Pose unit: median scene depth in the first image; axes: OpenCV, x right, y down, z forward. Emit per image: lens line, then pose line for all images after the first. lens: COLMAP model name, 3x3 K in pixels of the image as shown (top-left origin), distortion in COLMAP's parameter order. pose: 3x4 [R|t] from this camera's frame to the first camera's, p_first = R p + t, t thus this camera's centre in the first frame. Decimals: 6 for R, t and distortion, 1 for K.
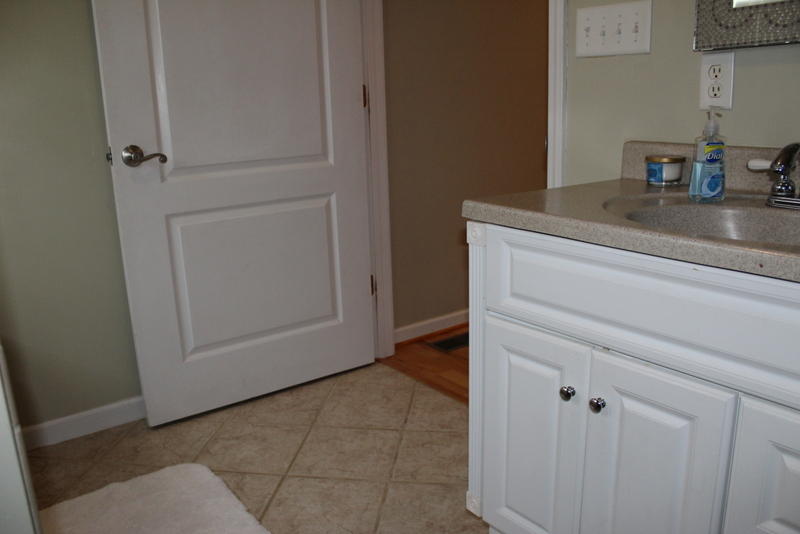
lens RADIAL K [[677.0, 0, 398.1], [0, 677.0, 265.3], [0, 0, 1]] dist [-0.122301, 0.126653]
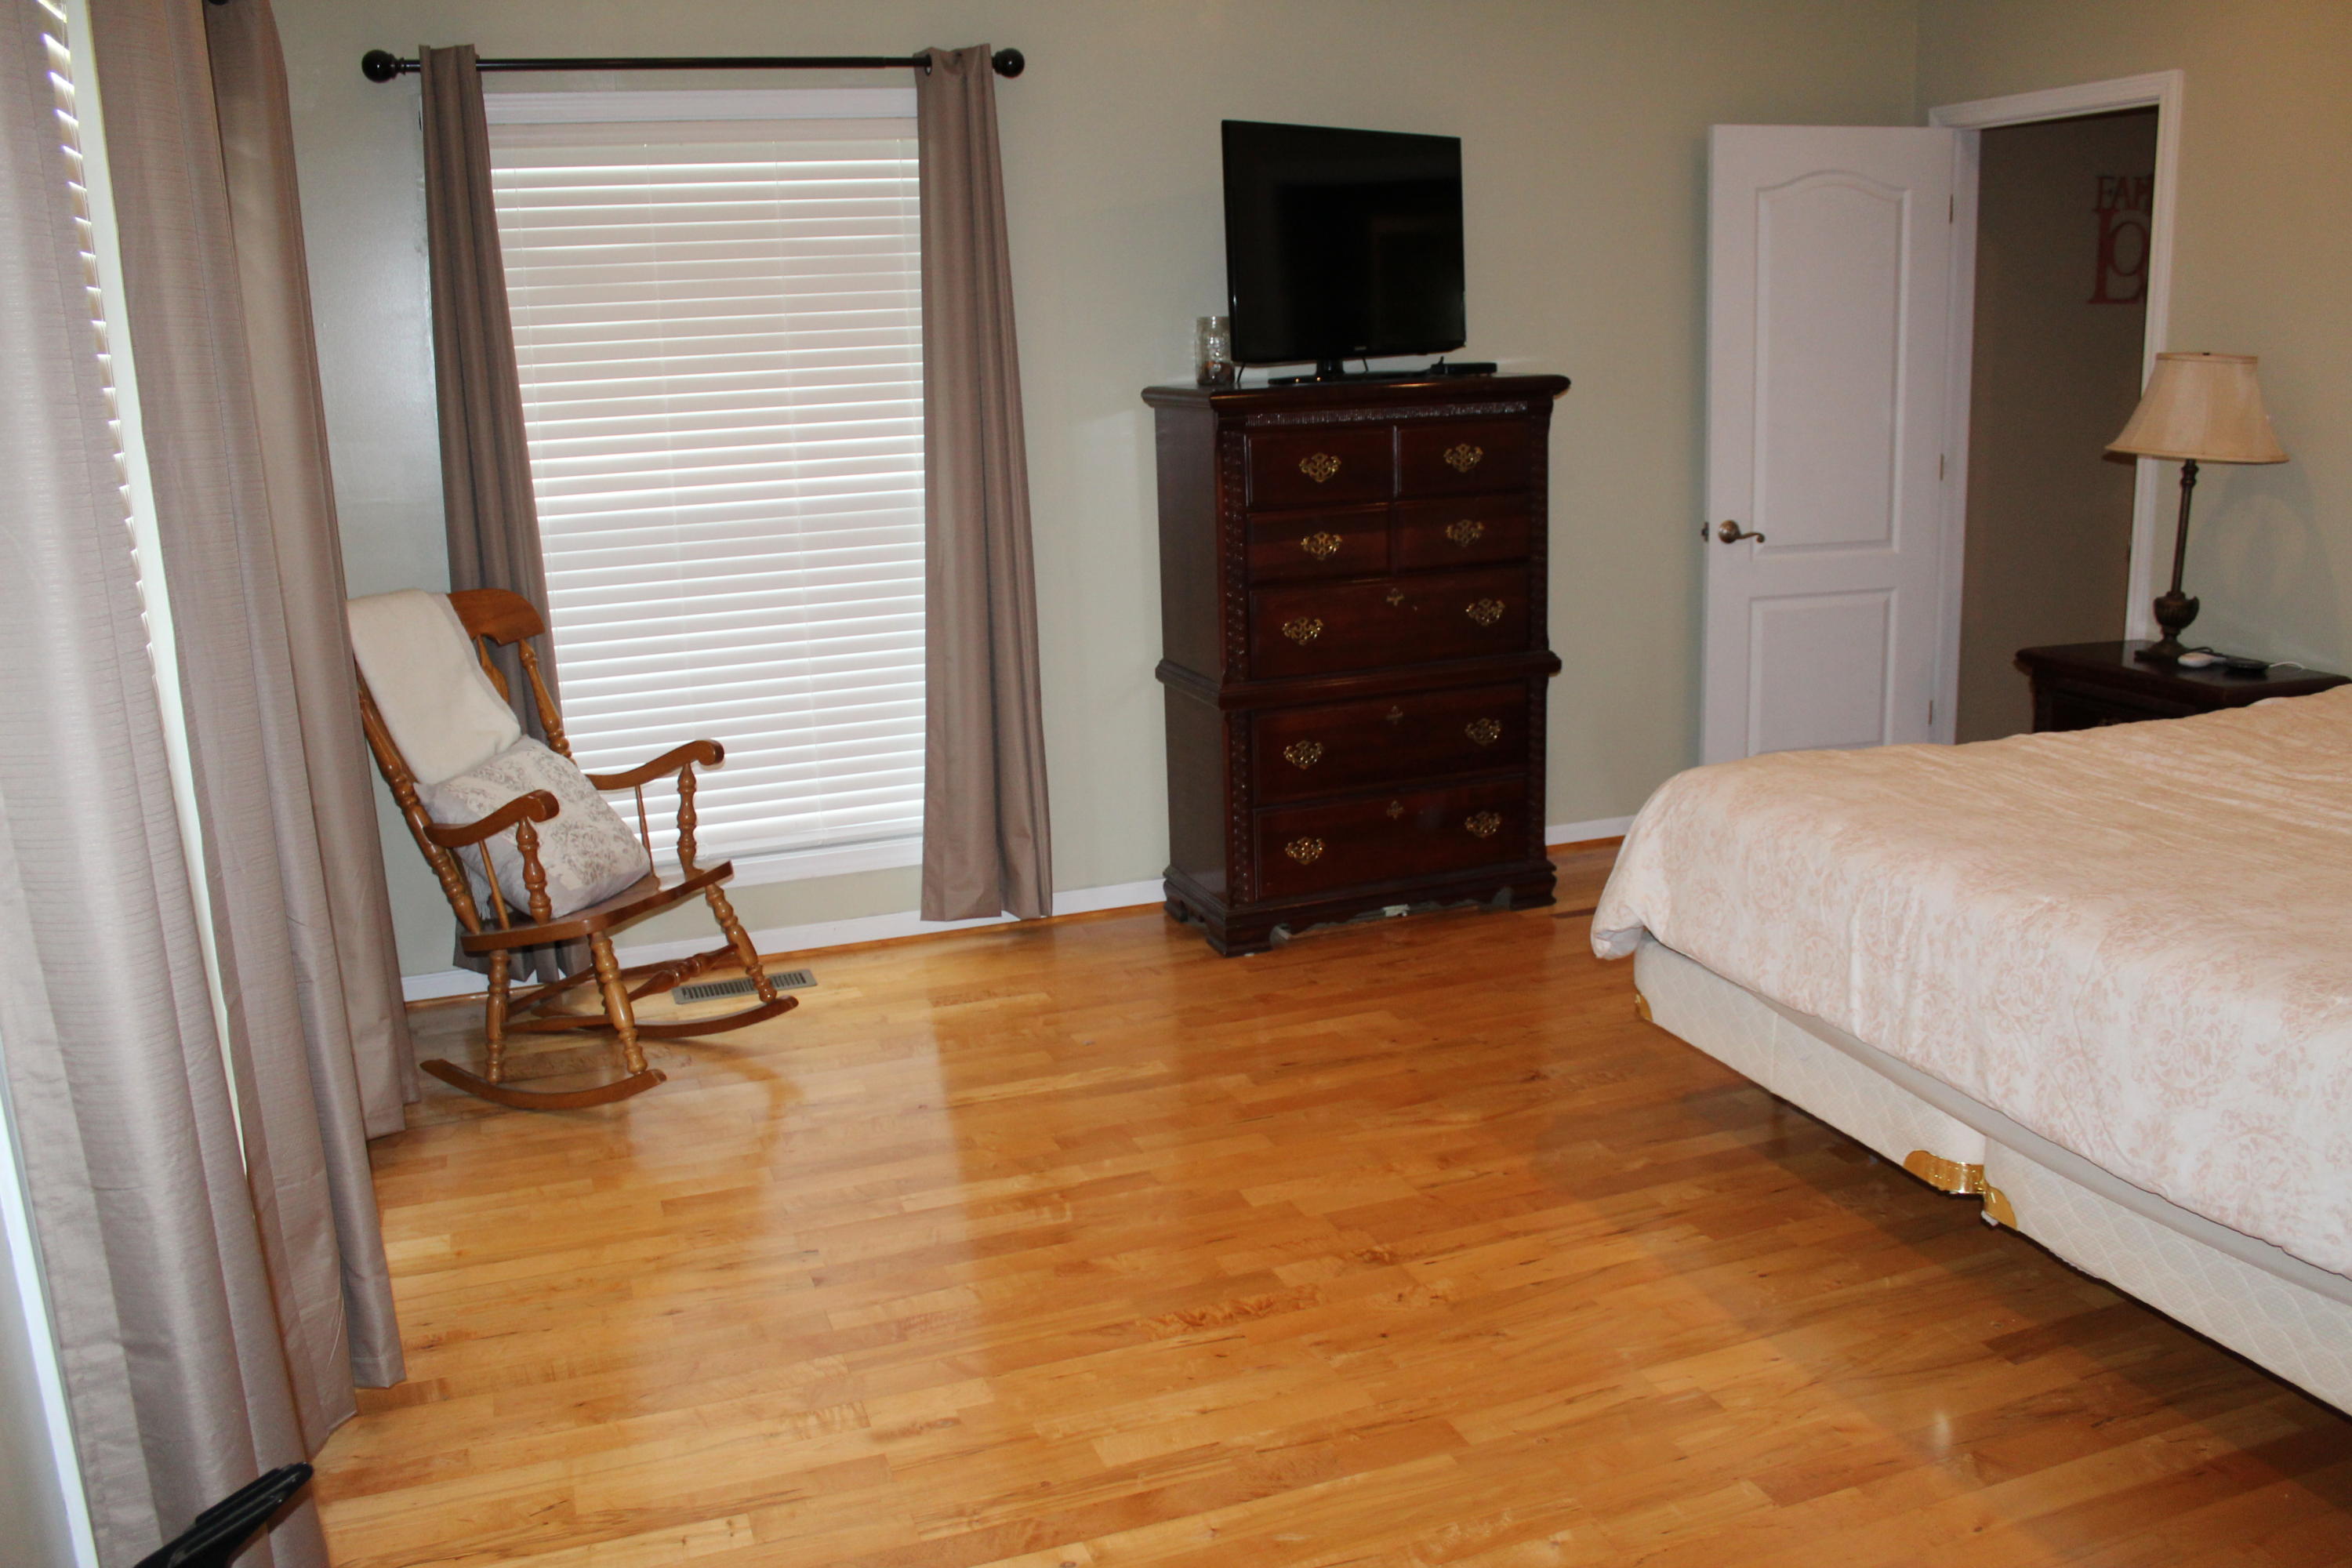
lens RADIAL K [[1990.4, 0, 1161.9], [0, 1990.4, 780.2], [0, 0, 1]] dist [-0.122301, 0.126653]
pose [[0.960259, 0.077125, -0.268245, -0.313278], [-0.083943, 0.996372, -0.014021, 0.241891], [0.266190, 0.035981, 0.963249, -1.569325]]
